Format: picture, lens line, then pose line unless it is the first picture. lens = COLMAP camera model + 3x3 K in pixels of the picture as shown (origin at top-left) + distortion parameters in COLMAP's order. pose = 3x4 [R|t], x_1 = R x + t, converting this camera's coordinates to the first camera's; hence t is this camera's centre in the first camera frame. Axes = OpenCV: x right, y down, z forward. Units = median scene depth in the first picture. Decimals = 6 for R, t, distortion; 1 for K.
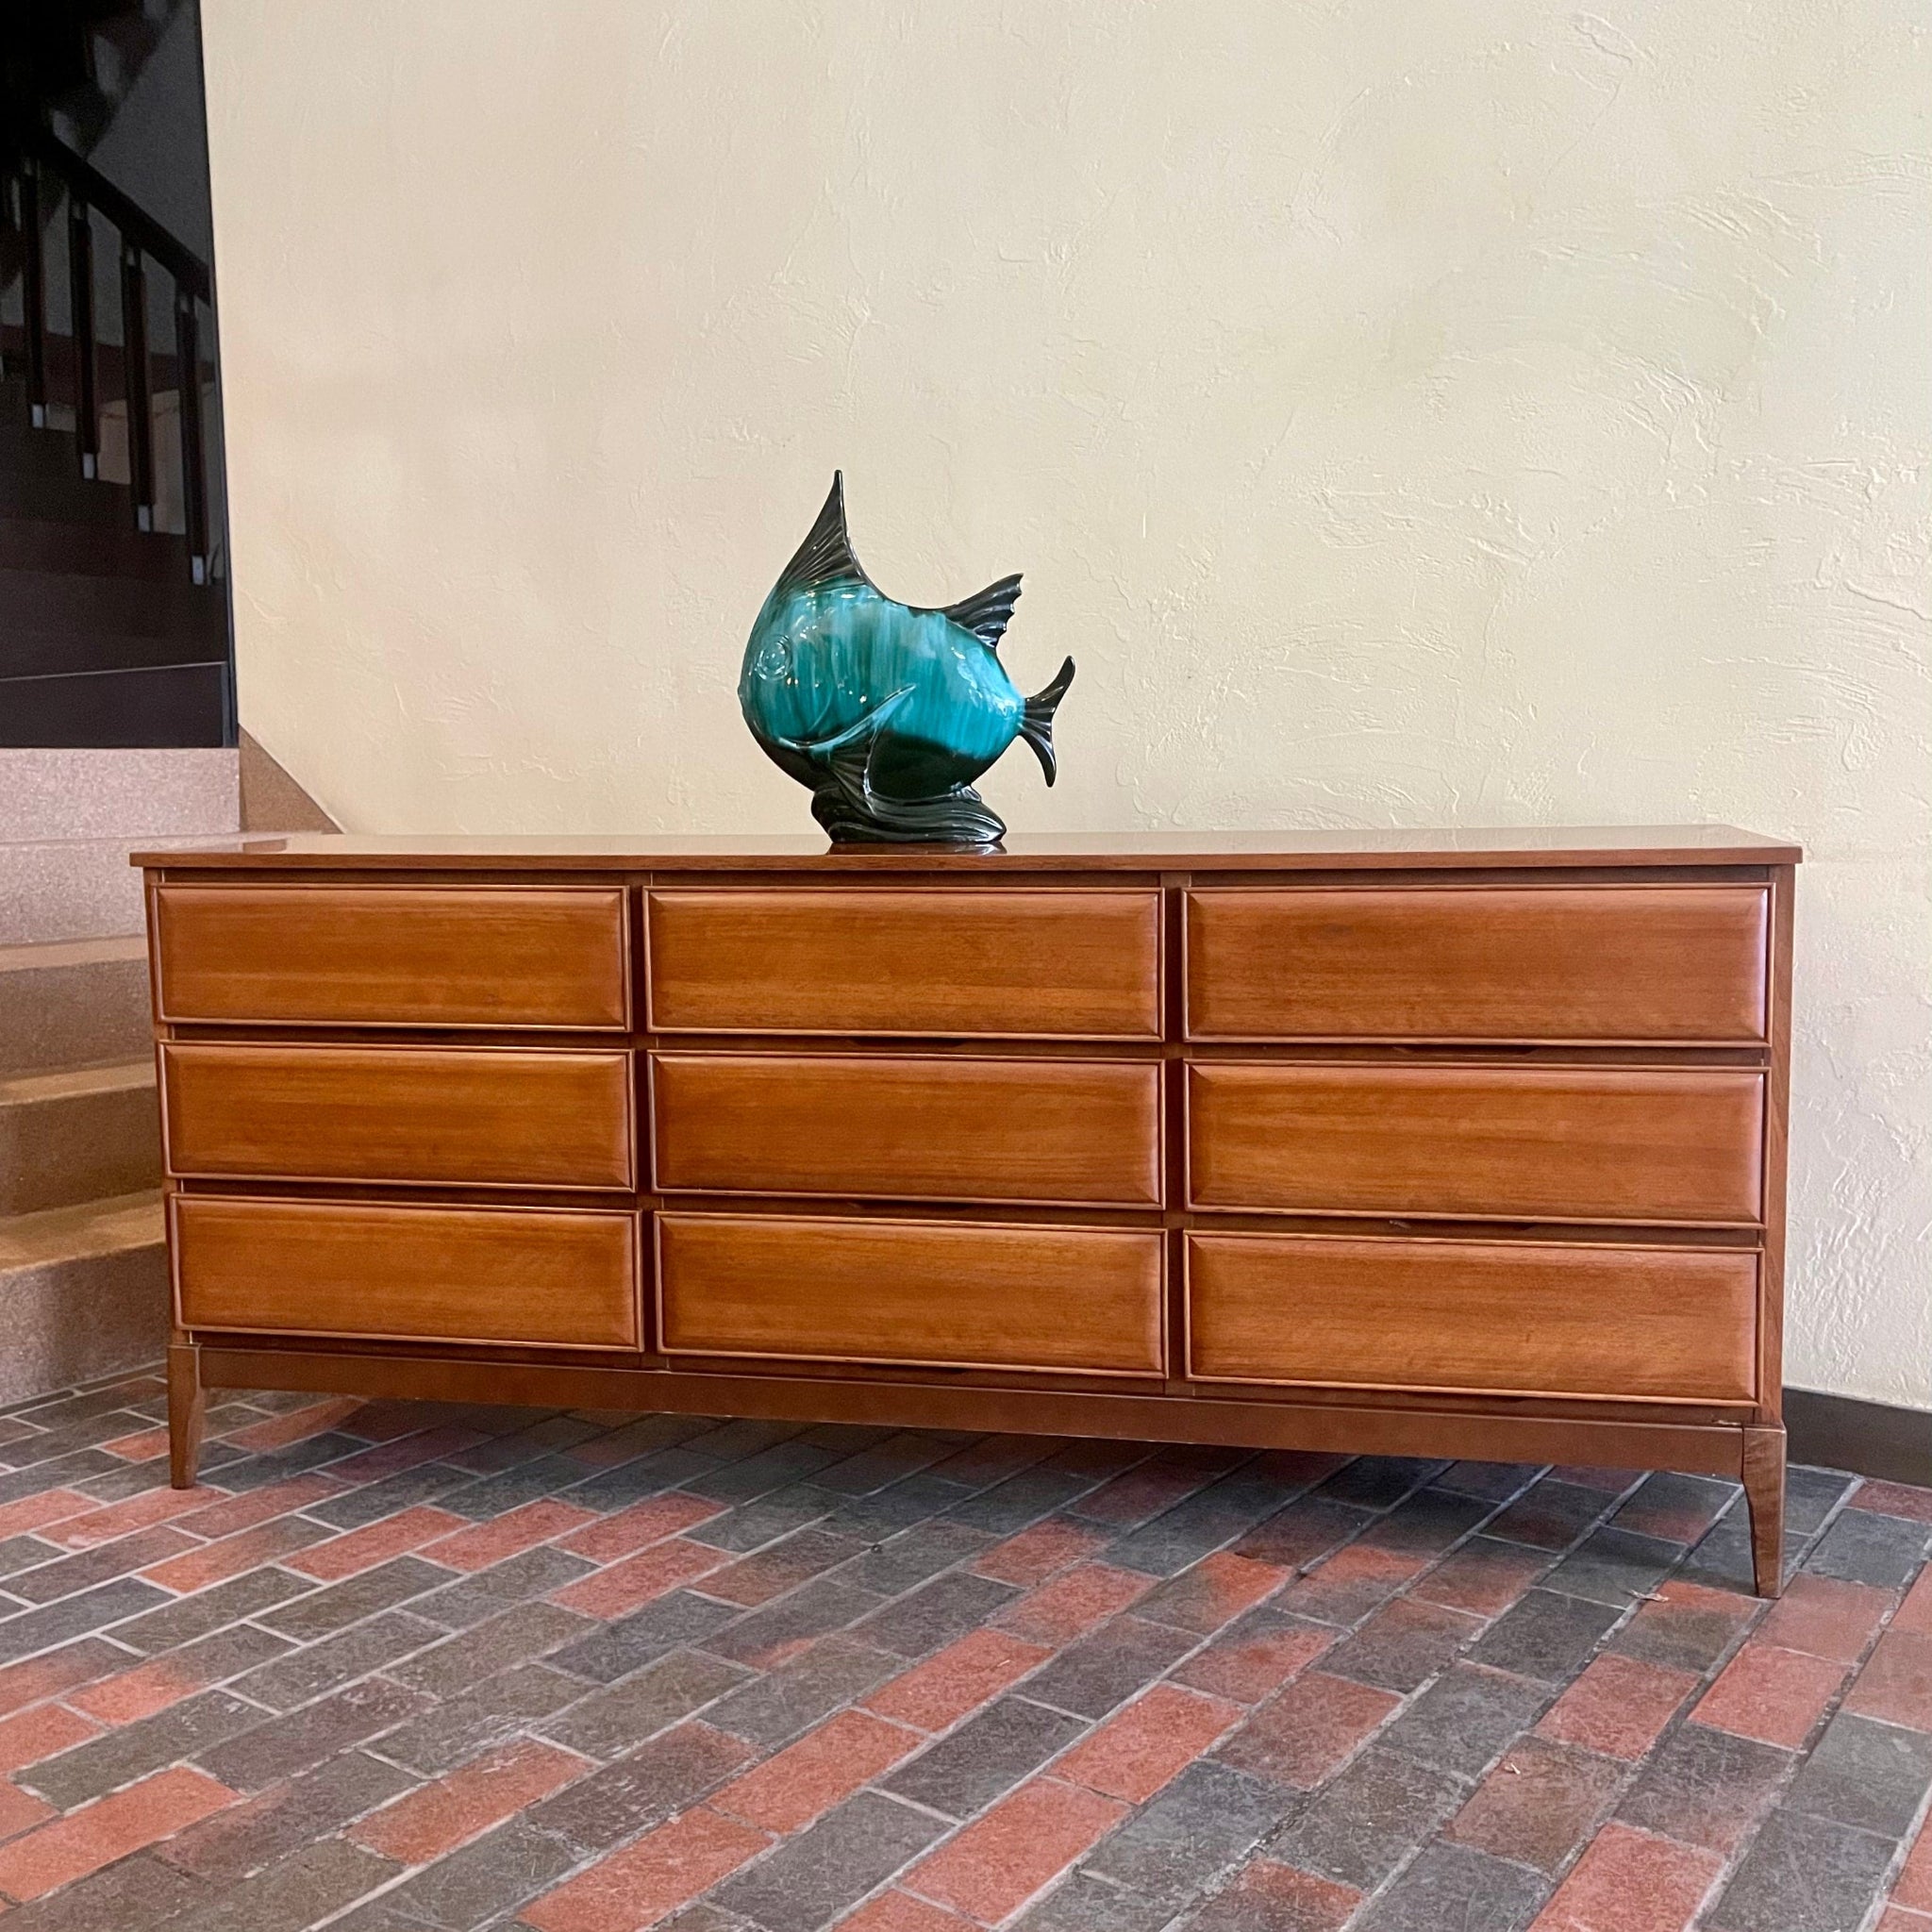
lens RADIAL K [[1993.3, 0, 961.3], [0, 1993.3, 958.8], [0, 0, 1]] dist [0.032516, -0.018618]
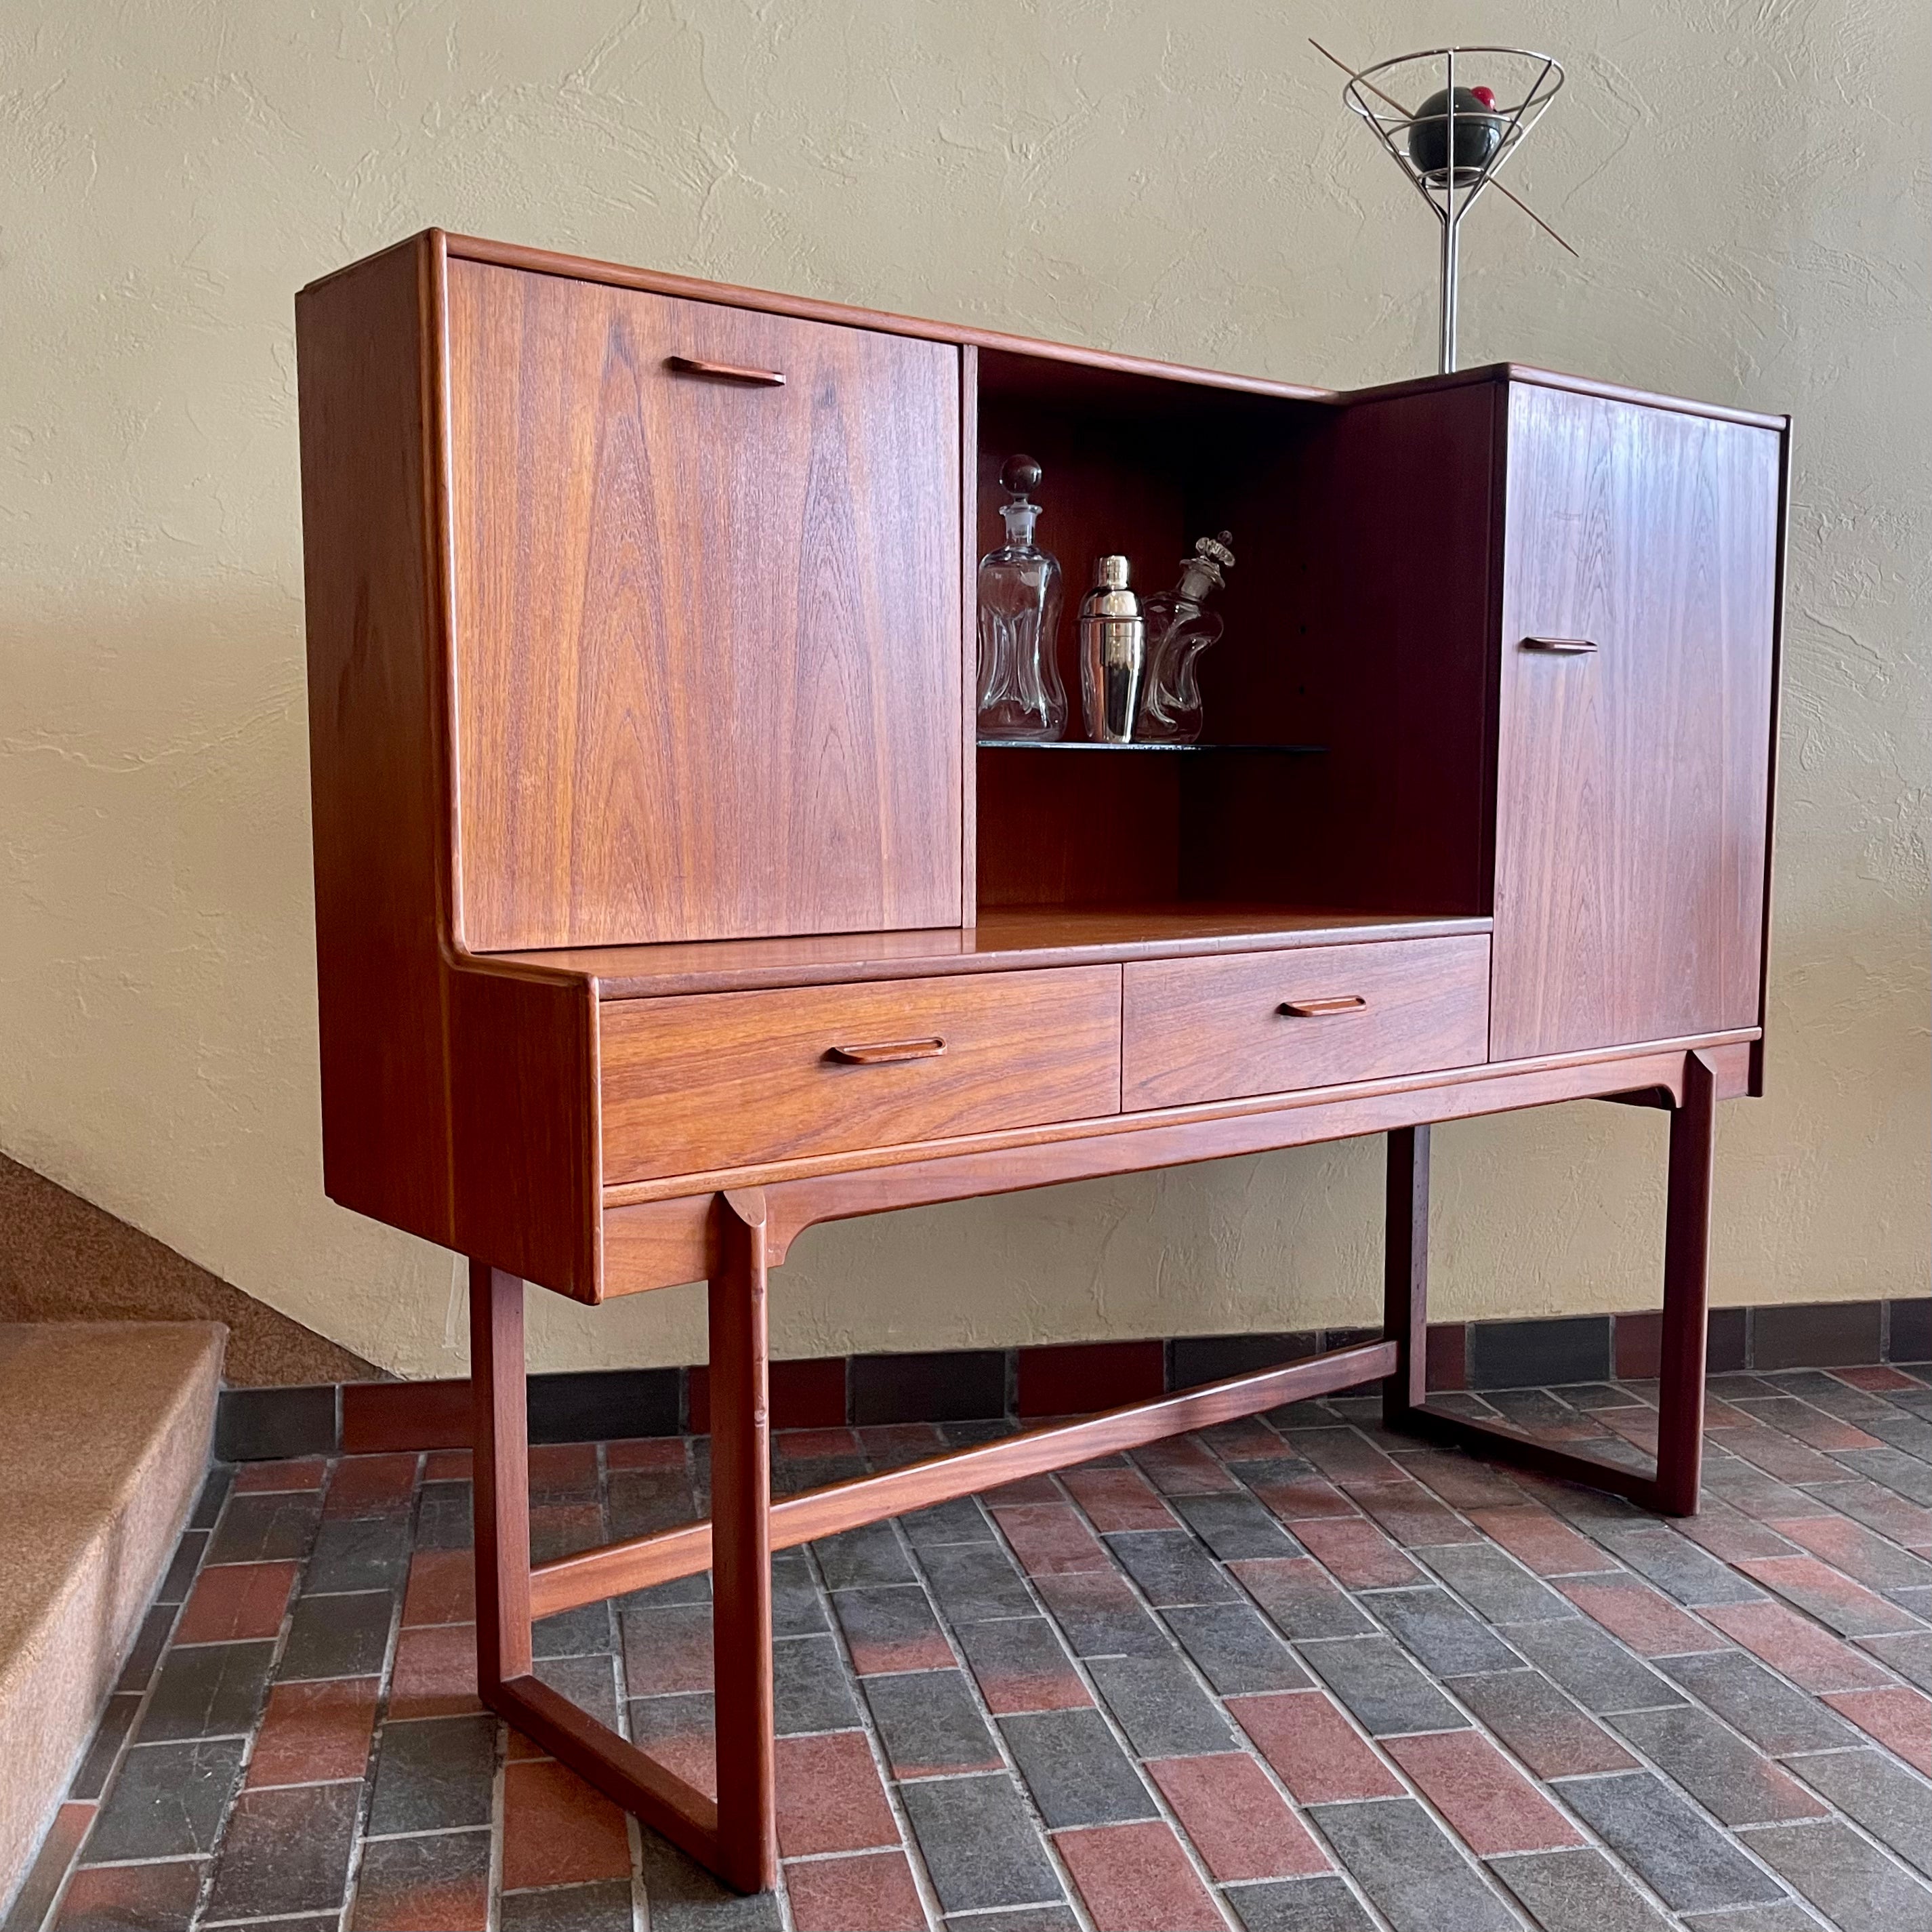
lens RADIAL K [[2083.3, 0, 971.5], [0, 2083.3, 969.3], [0, 0, 1]] dist [0.021314, 0.020538]
pose [[0.669737, -0.054878, 0.740568, -0.807527], [0.066007, 0.997718, 0.014239, -0.027256], [-0.739659, 0.039346, 0.671830, 0.550044]]
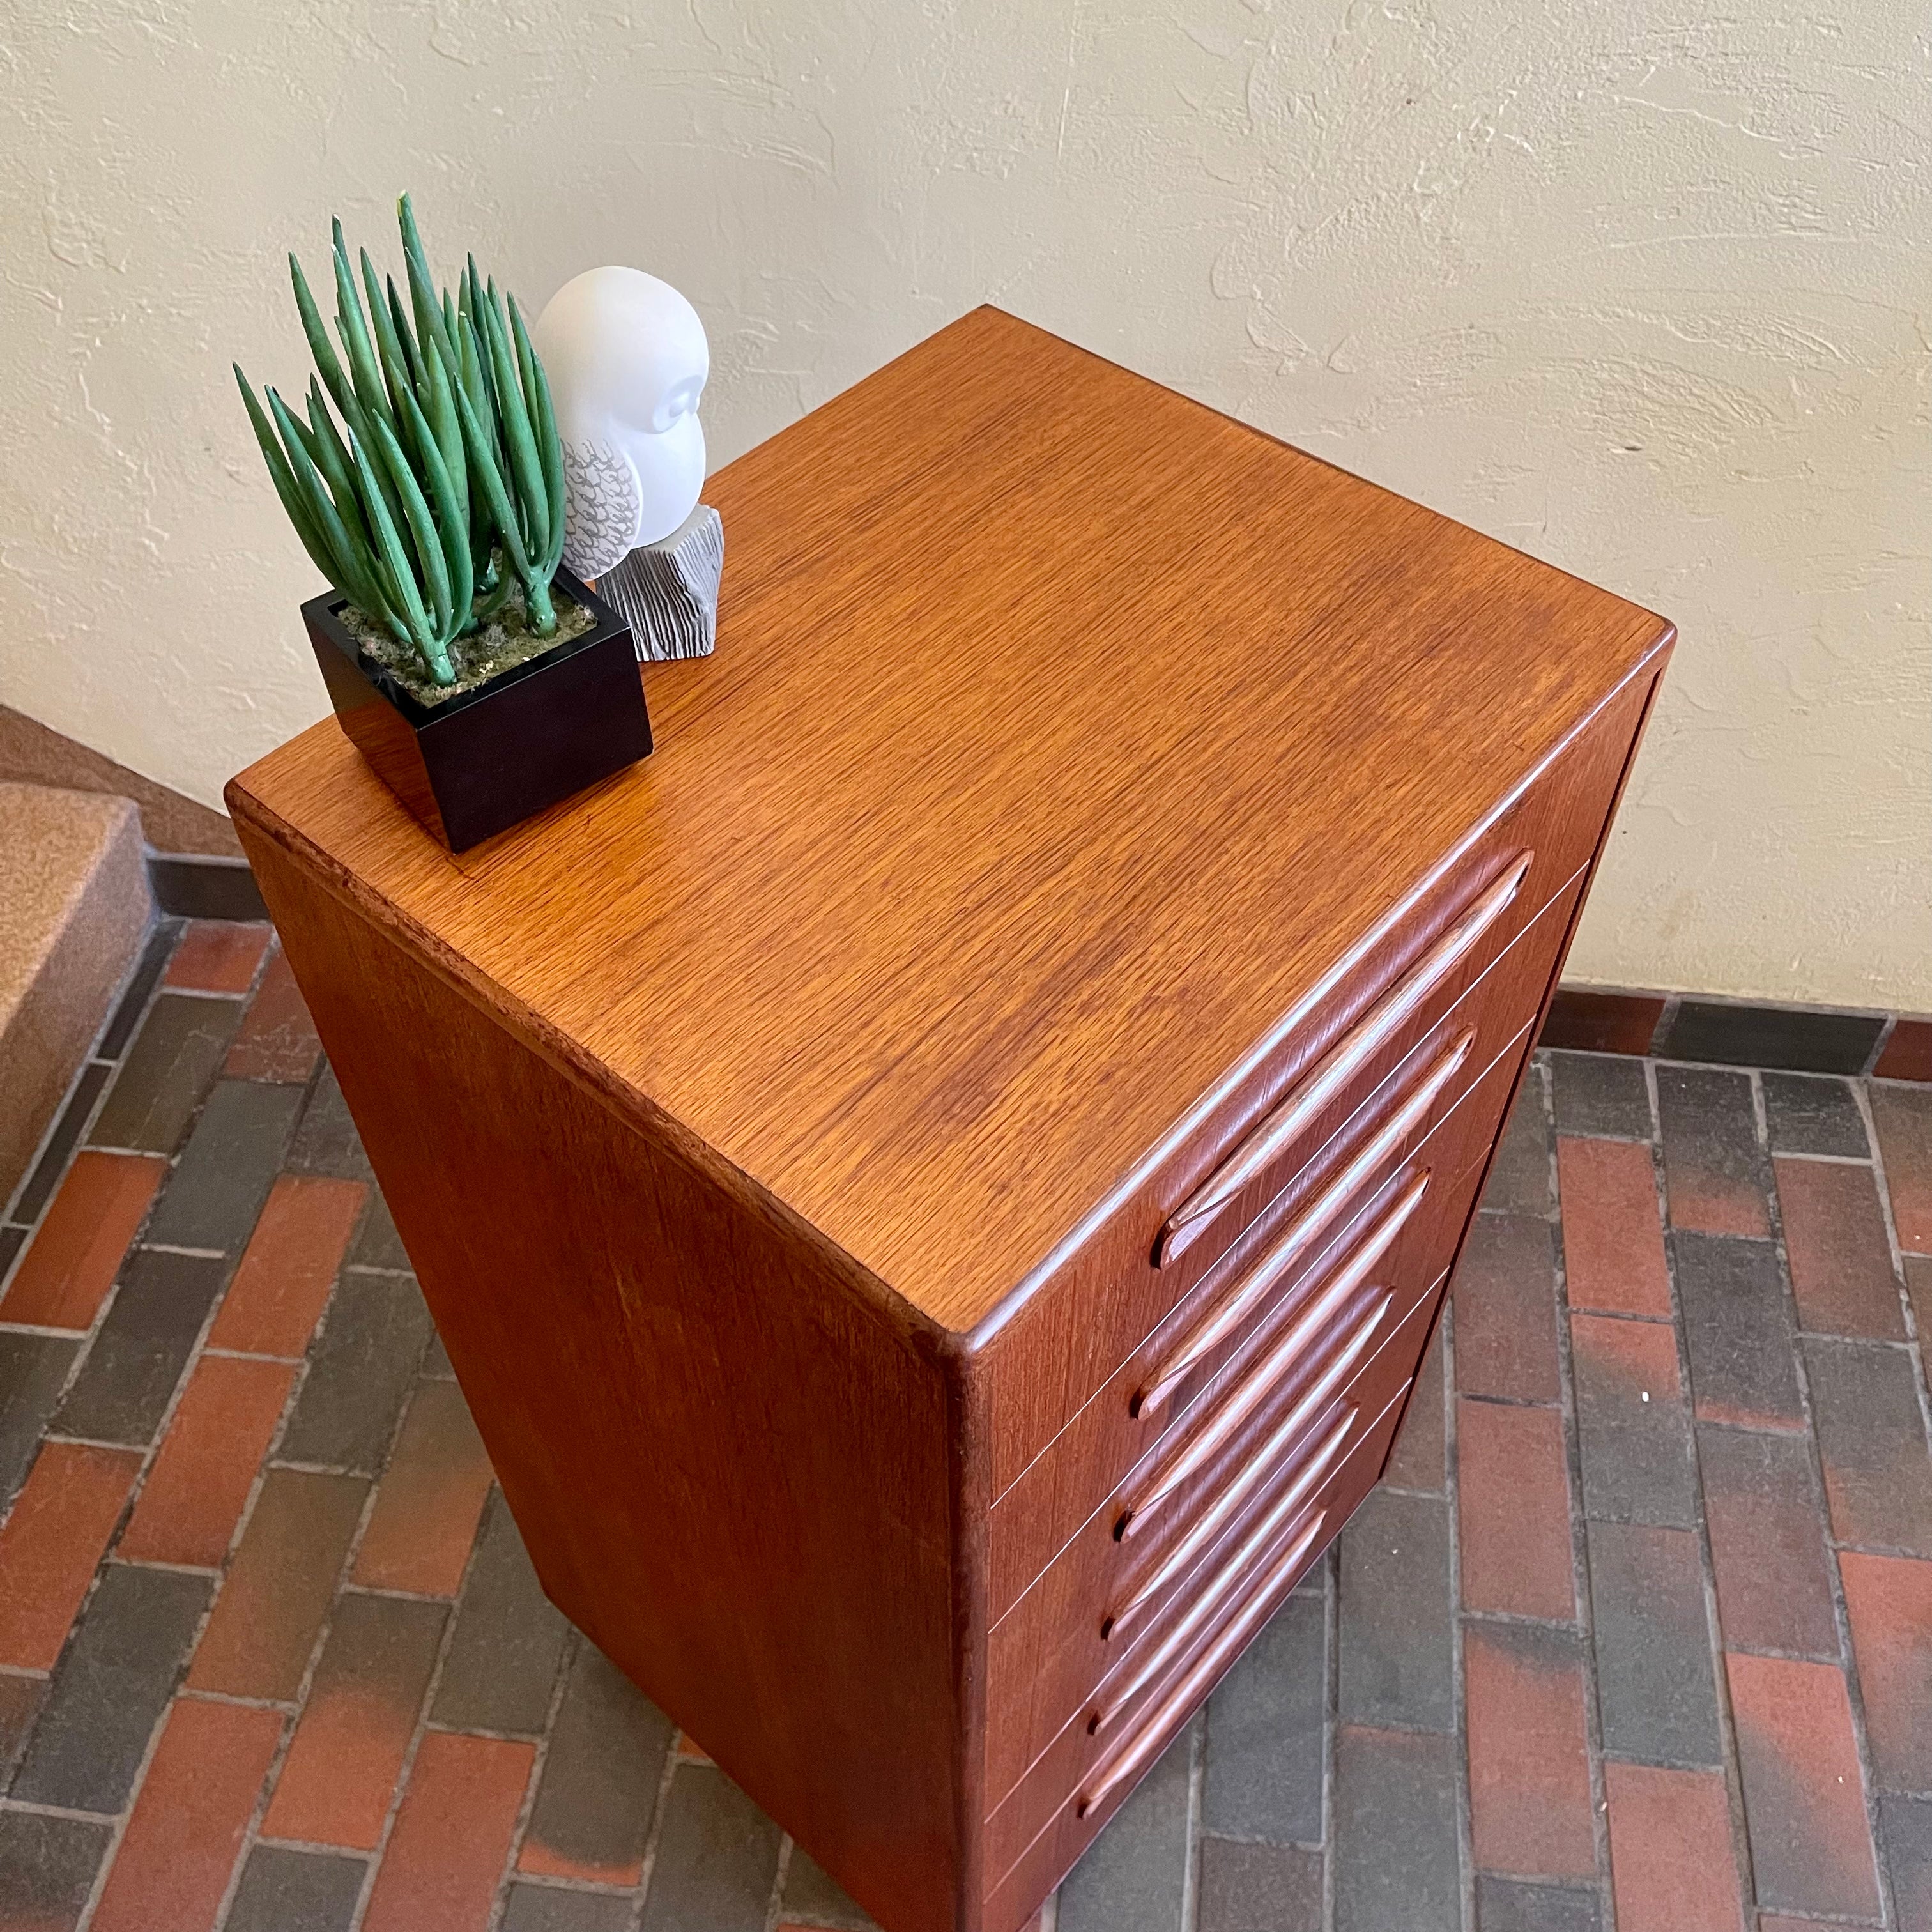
lens RADIAL K [[1957.7, 0, 954.8], [0, 1957.7, 958.1], [0, 0, 1]] dist [0.028568, -0.008562]
pose [[0.879201, -0.362449, 0.309251, -0.248372], [0.053534, 0.720112, 0.691790, -0.401580], [-0.473434, -0.591667, 0.652526, 0.766414]]
